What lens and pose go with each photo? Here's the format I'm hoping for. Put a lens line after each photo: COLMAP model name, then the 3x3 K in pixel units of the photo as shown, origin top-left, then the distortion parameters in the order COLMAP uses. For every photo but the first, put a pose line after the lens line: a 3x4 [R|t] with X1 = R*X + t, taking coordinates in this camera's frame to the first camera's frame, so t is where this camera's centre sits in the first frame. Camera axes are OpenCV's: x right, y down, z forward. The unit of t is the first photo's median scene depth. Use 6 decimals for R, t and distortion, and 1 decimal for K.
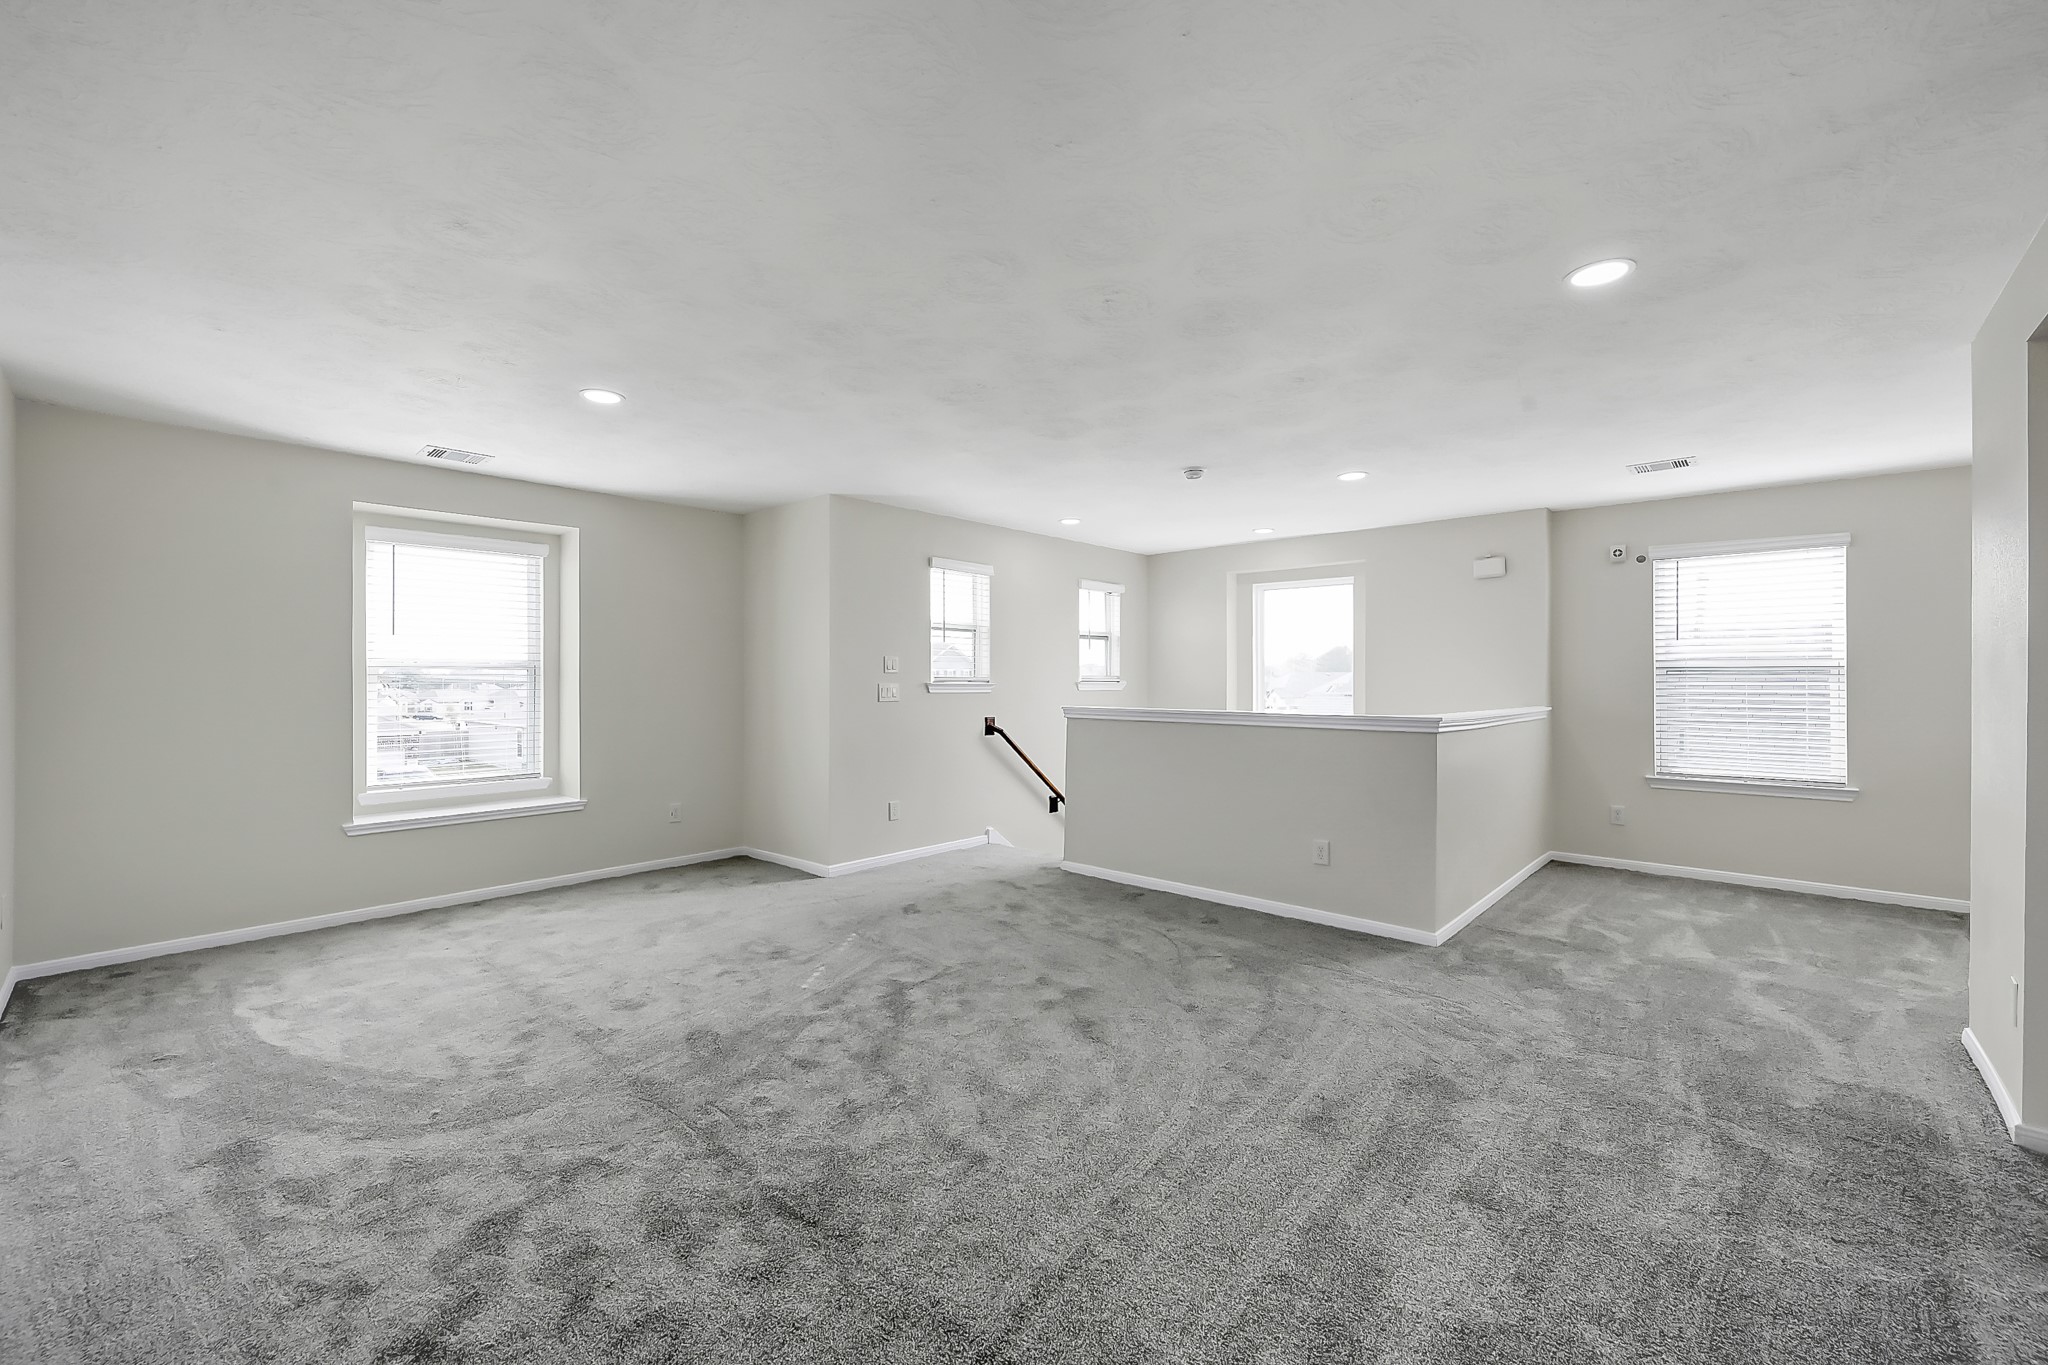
lens RADIAL K [[814.4, 0, 1024.0], [0, 814.4, 682.5], [0, 0, 1]] dist [0.002117, 0.000244]
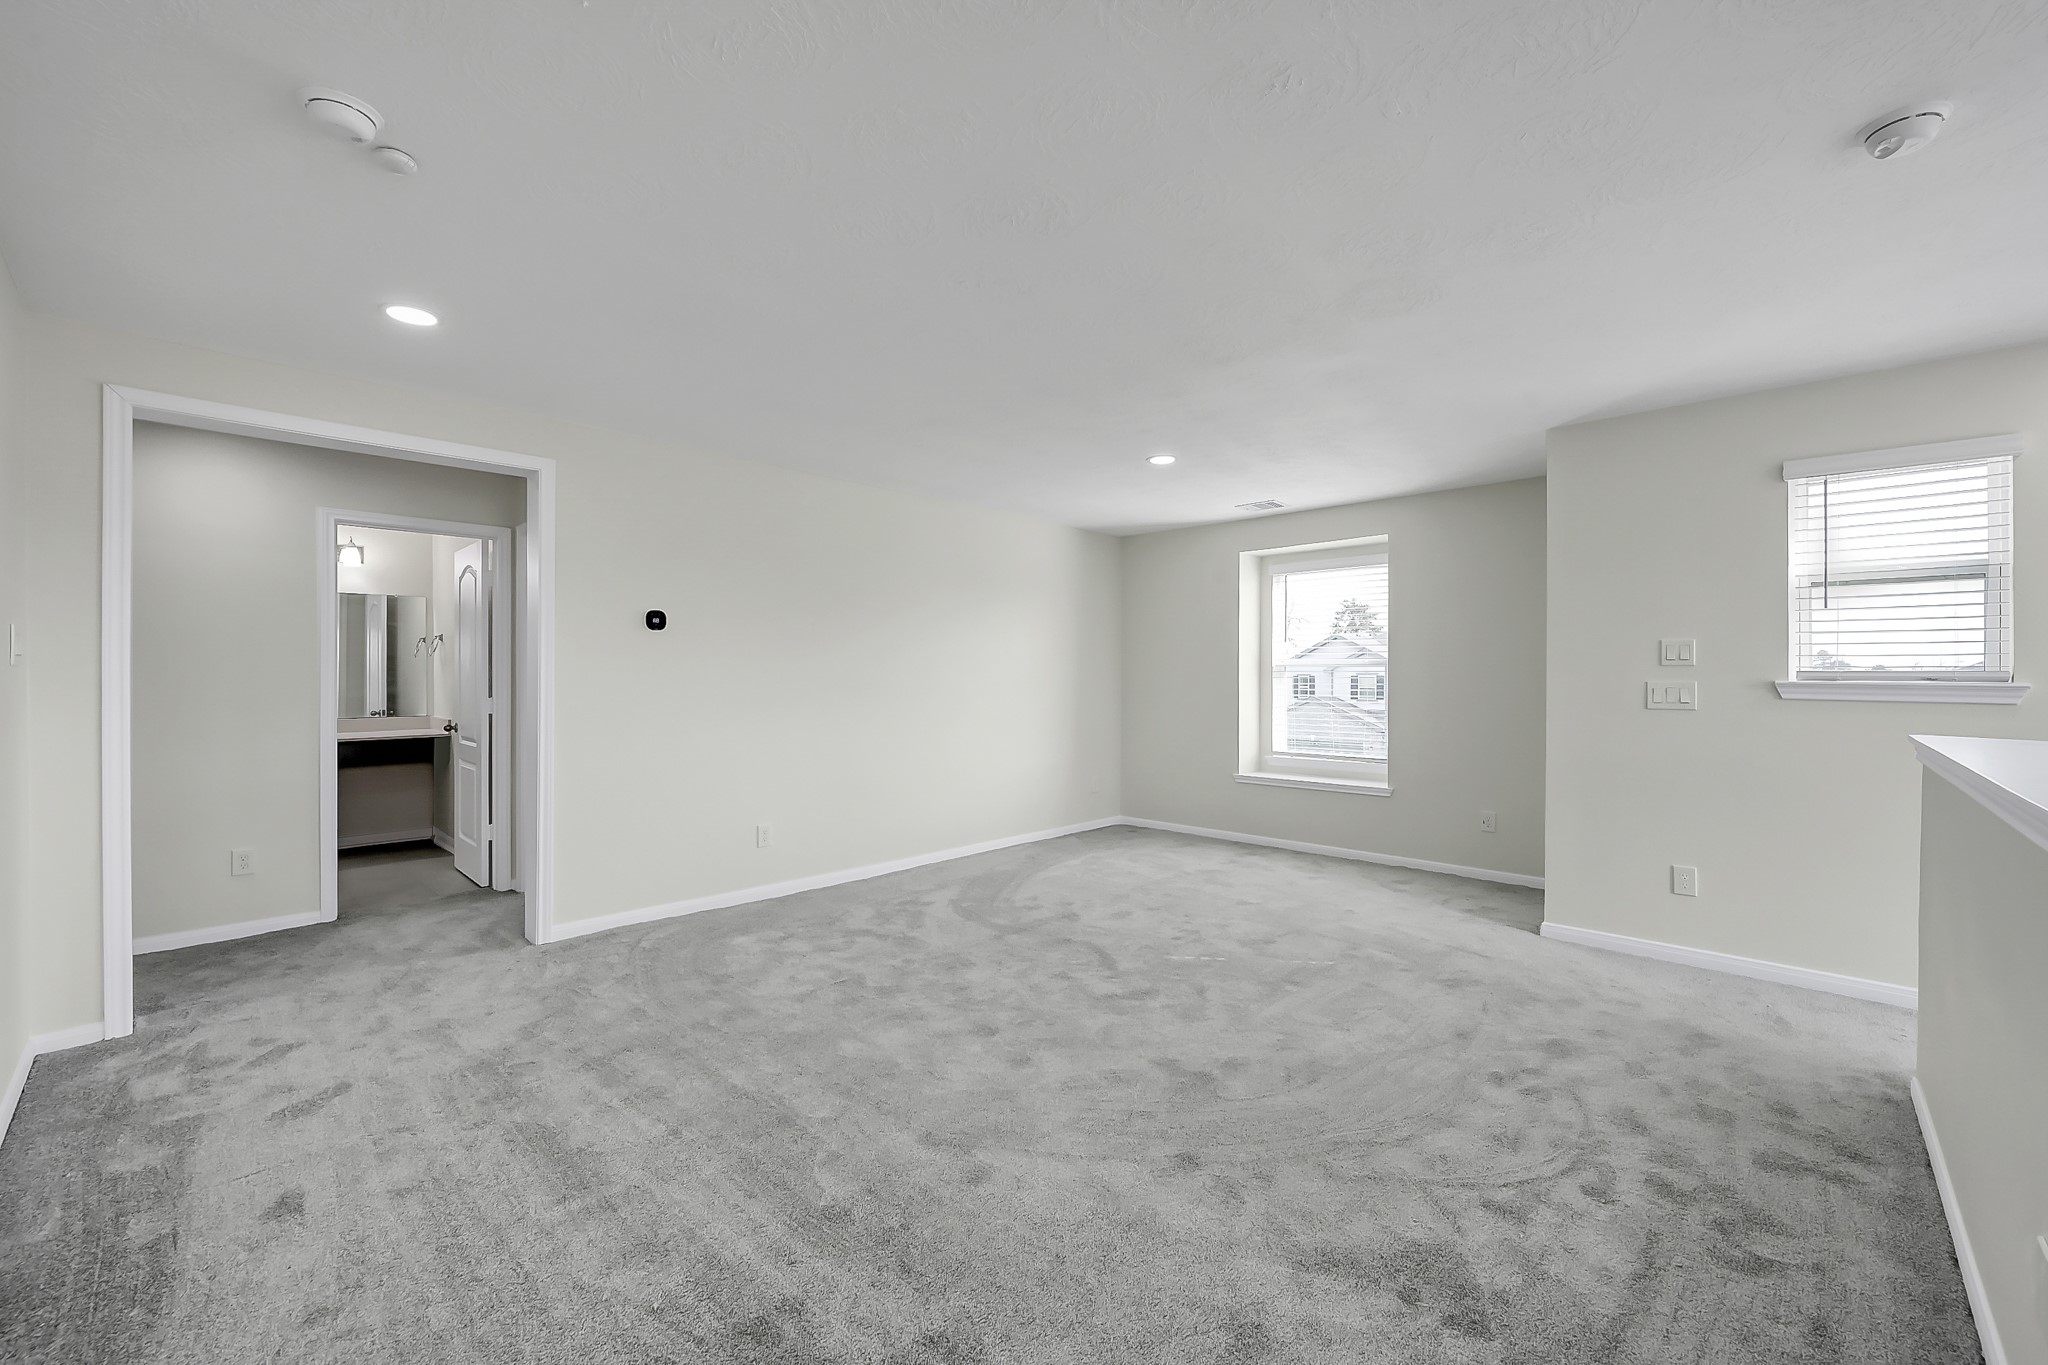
lens RADIAL K [[814.4, 0, 1024.0], [0, 814.4, 682.5], [0, 0, 1]] dist [0.002117, 0.000244]
pose [[-0.027719, 0.015441, -0.999496, 0.619843], [0.005207, 0.999869, 0.015302, -0.013715], [0.999602, -0.004780, -0.027796, 0.615367]]
